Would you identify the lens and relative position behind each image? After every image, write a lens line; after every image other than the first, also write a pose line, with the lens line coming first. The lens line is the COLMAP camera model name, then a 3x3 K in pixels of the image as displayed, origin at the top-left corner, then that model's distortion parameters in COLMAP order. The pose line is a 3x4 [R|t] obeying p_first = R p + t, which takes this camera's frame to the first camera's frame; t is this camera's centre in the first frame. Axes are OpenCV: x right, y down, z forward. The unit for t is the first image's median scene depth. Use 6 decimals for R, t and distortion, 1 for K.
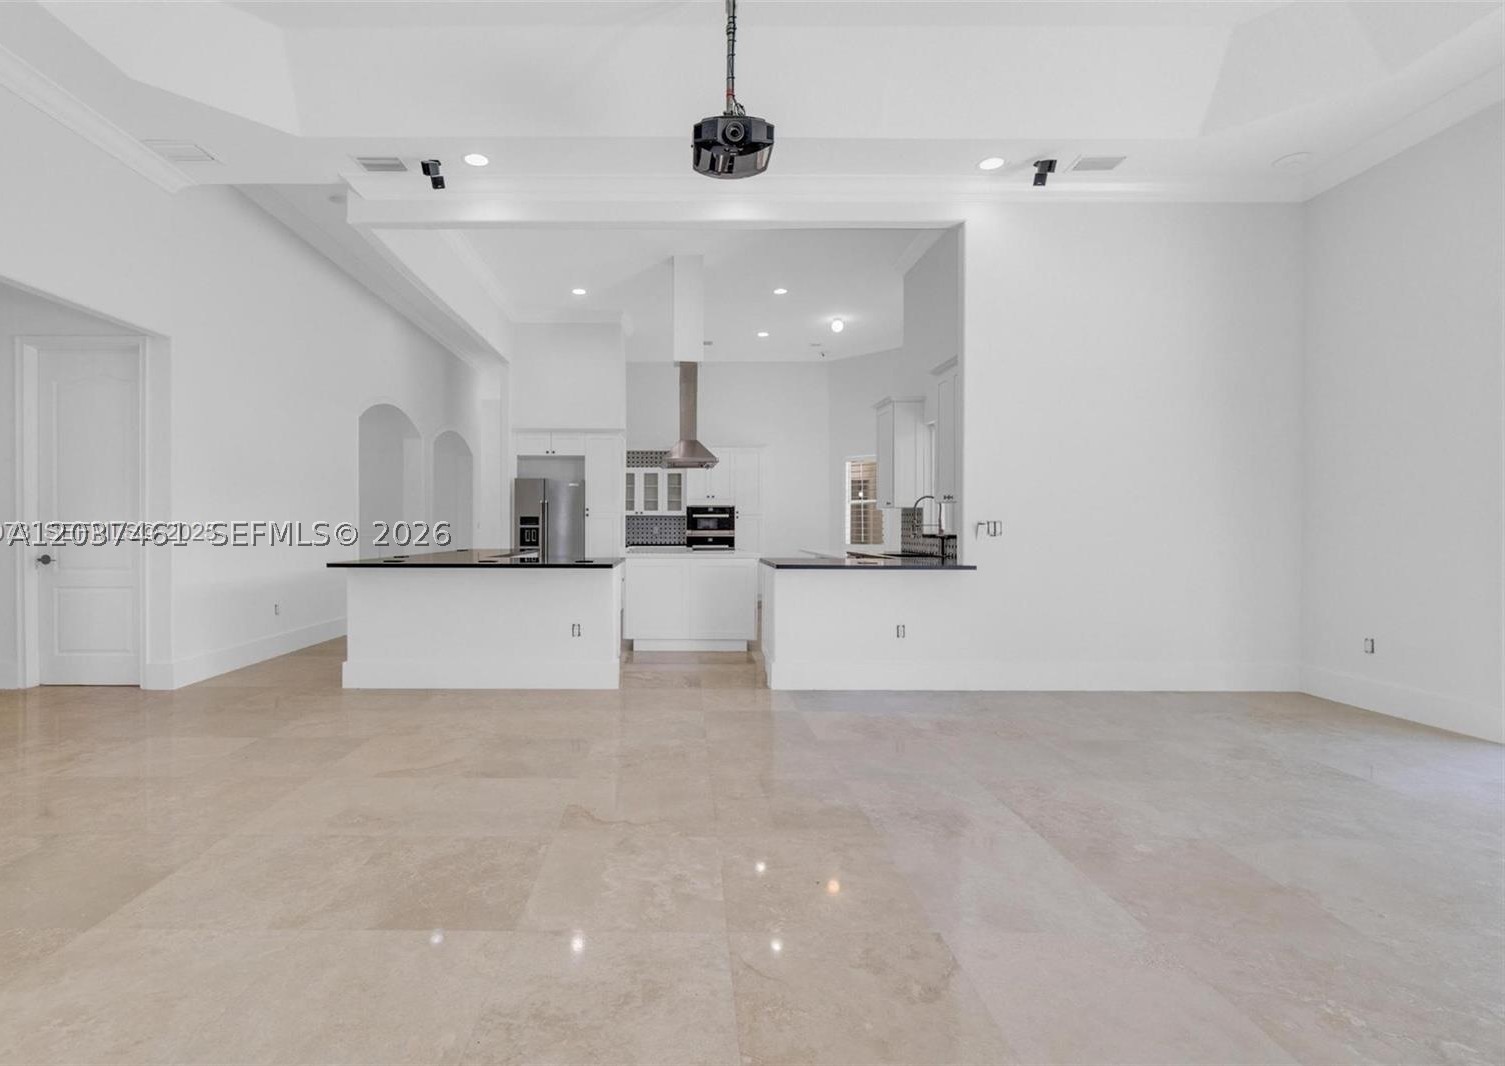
lens RADIAL K [[727.0, 0, 750.3], [0, 727.0, 541.3], [0, 0, 1]] dist [0.003567, 0.000899]
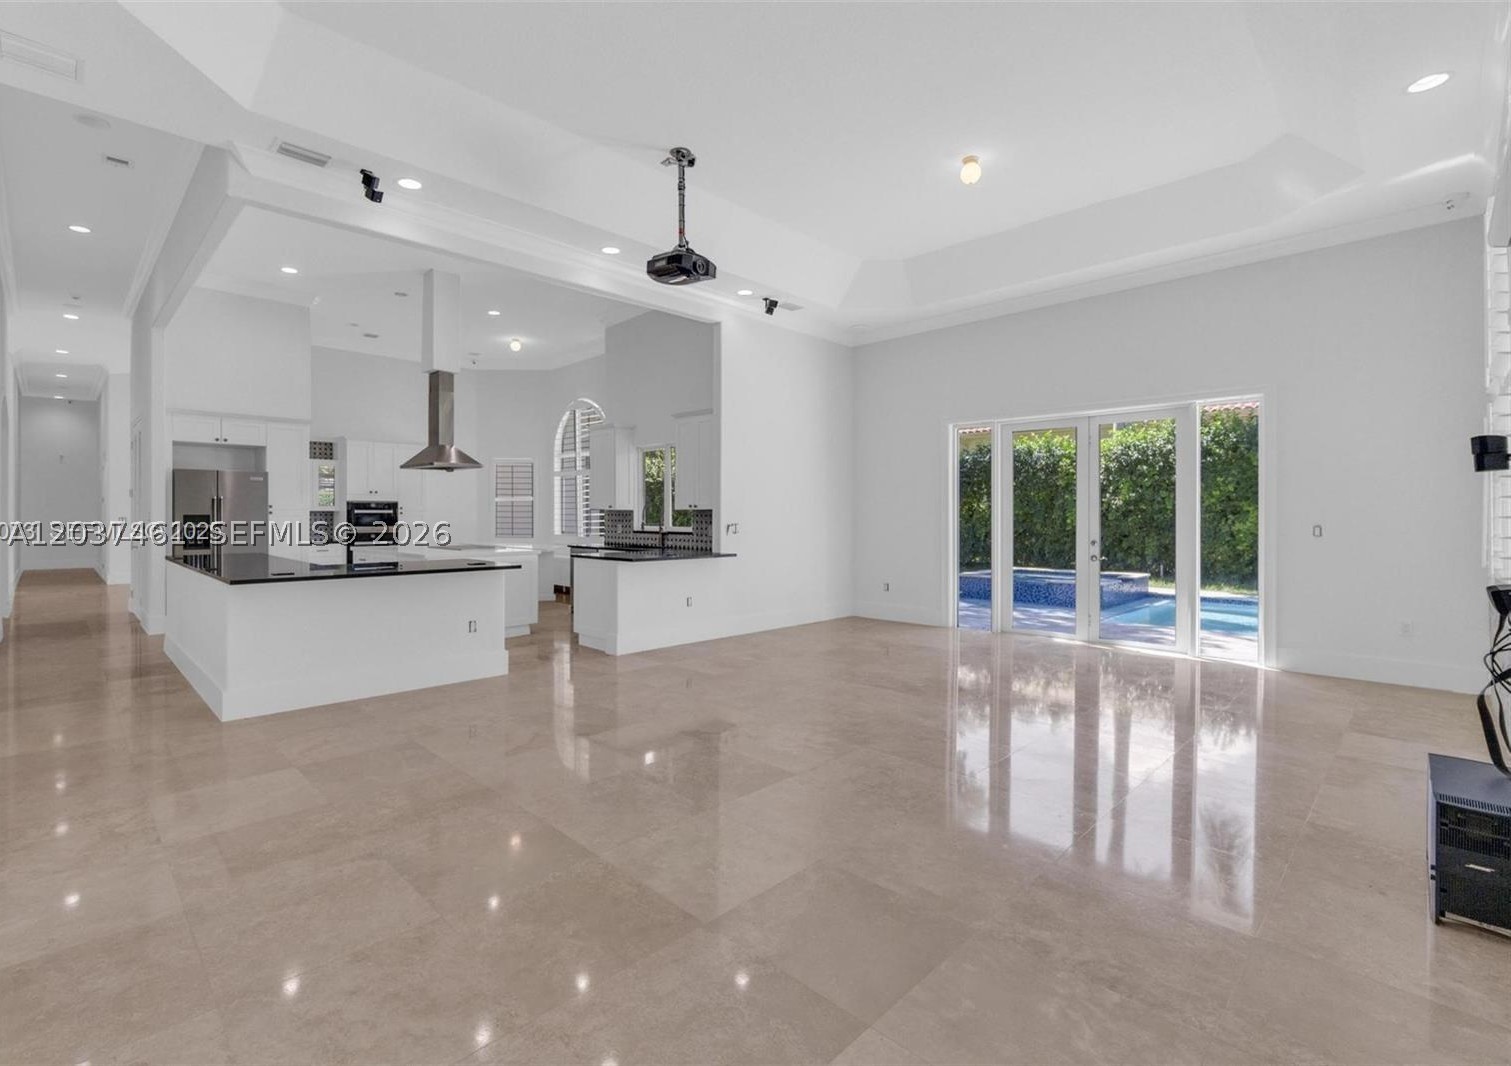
lens RADIAL K [[691.0, 0, 754.9], [0, 691.0, 521.9], [0, 0, 1]] dist [0.001362, -0.000056]
pose [[0.703404, -0.007538, 0.710750, -0.492916], [0.008986, 0.999958, 0.001713, -0.025163], [-0.710733, 0.005182, 0.703442, -0.029657]]
